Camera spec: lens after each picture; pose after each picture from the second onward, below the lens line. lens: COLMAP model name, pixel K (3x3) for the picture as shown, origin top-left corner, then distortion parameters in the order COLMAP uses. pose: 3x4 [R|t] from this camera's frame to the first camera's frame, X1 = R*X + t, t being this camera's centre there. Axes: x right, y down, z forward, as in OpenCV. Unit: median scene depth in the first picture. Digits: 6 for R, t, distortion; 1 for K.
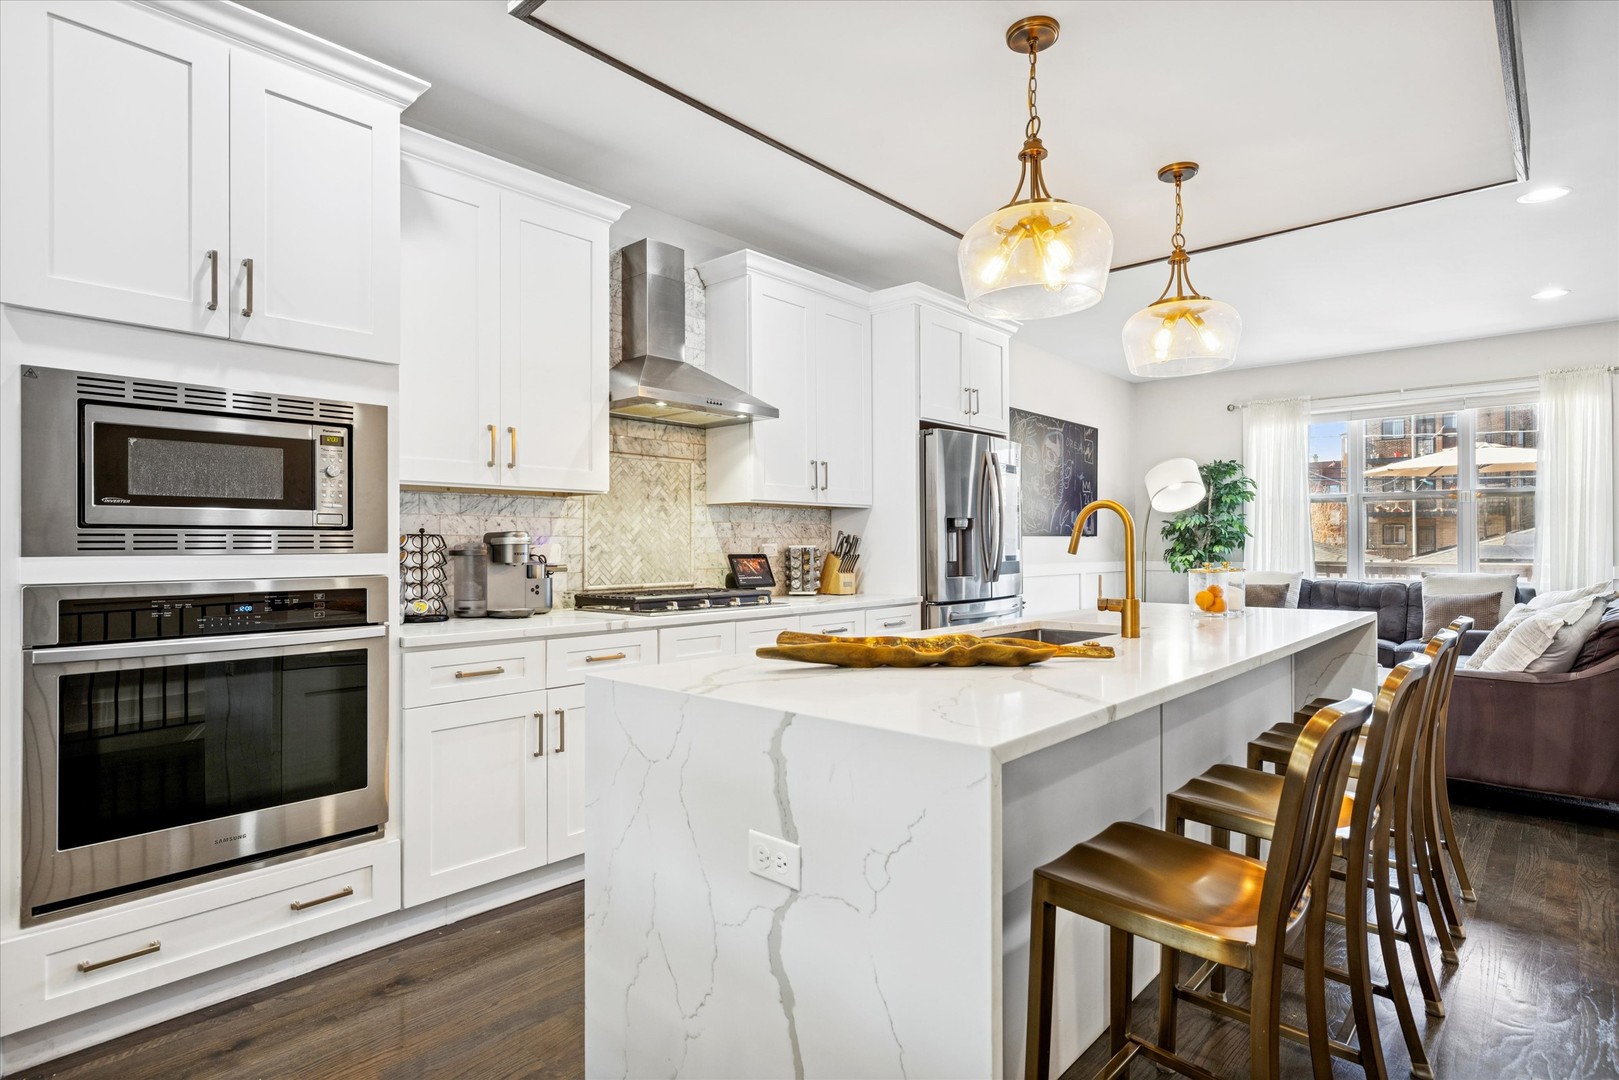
lens RADIAL K [[813.5, 0, 806.1], [0, 813.5, 537.6], [0, 0, 1]] dist [-0.009836, 0.001992]
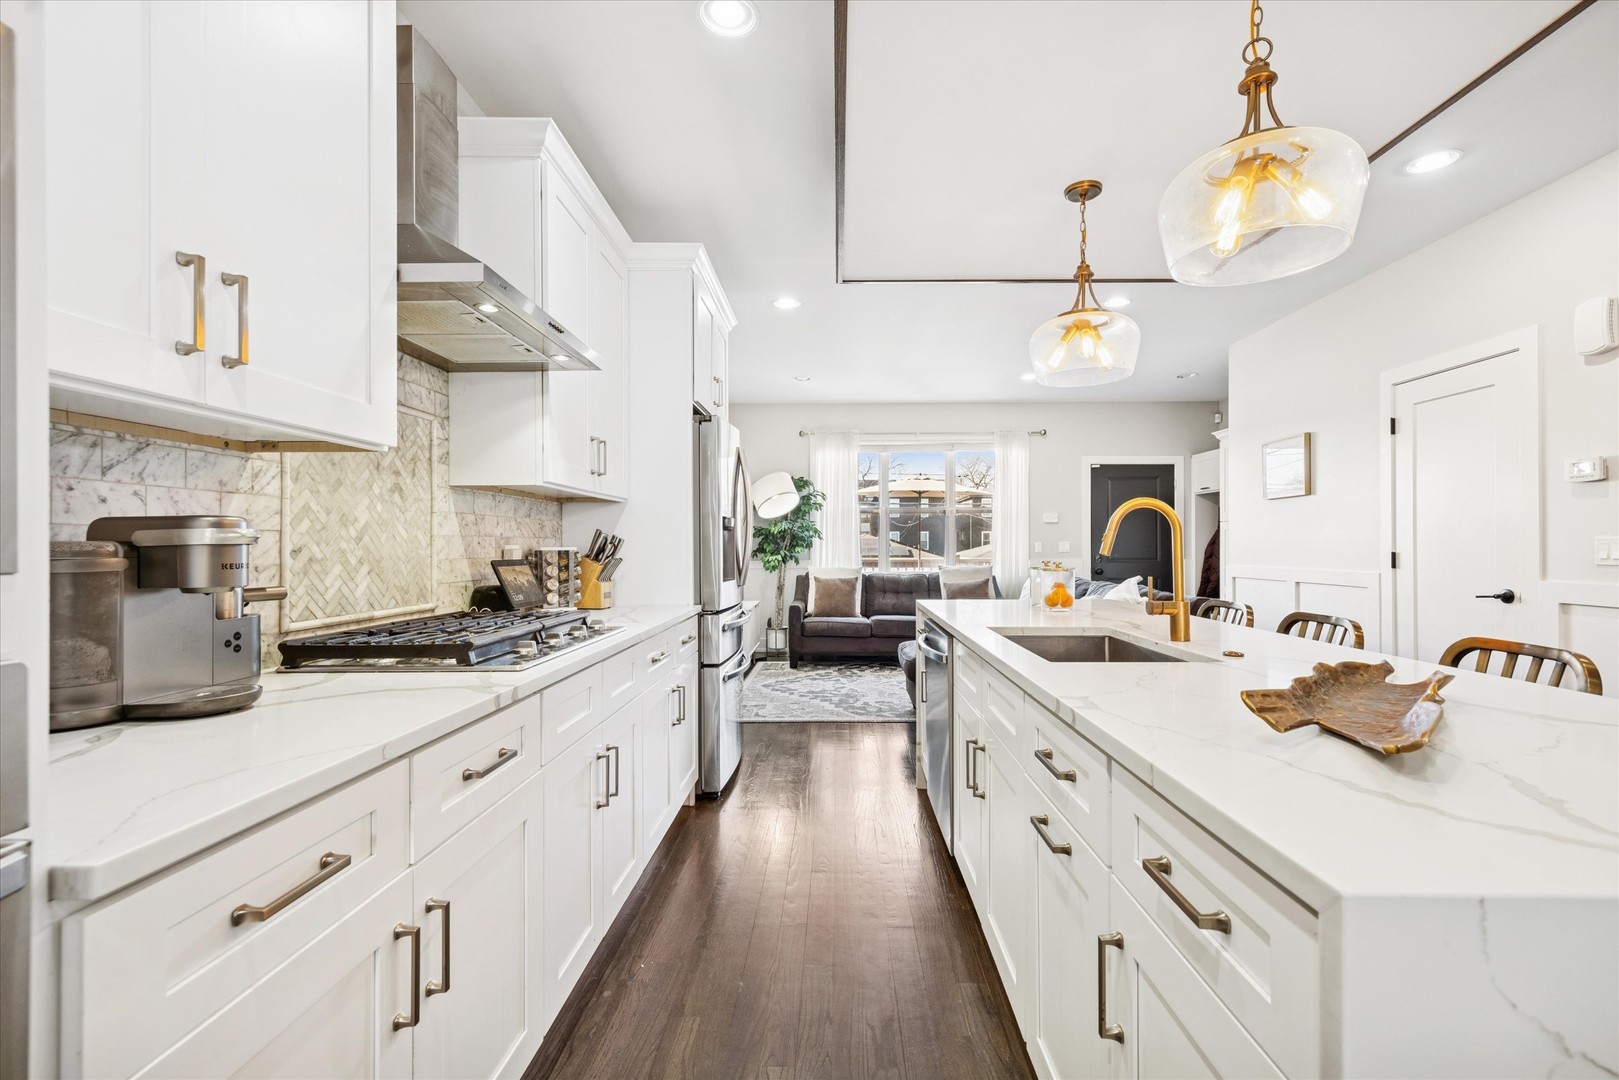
lens RADIAL K [[694.6, 0, 810.8], [0, 694.6, 540.0], [0, 0, 1]] dist [0.003878, -0.000288]
pose [[0.750806, 0.003837, 0.660512, -0.294121], [-0.002609, 0.999993, -0.002843, 0.004614], [-0.660518, 0.000411, 0.750810, 0.405174]]
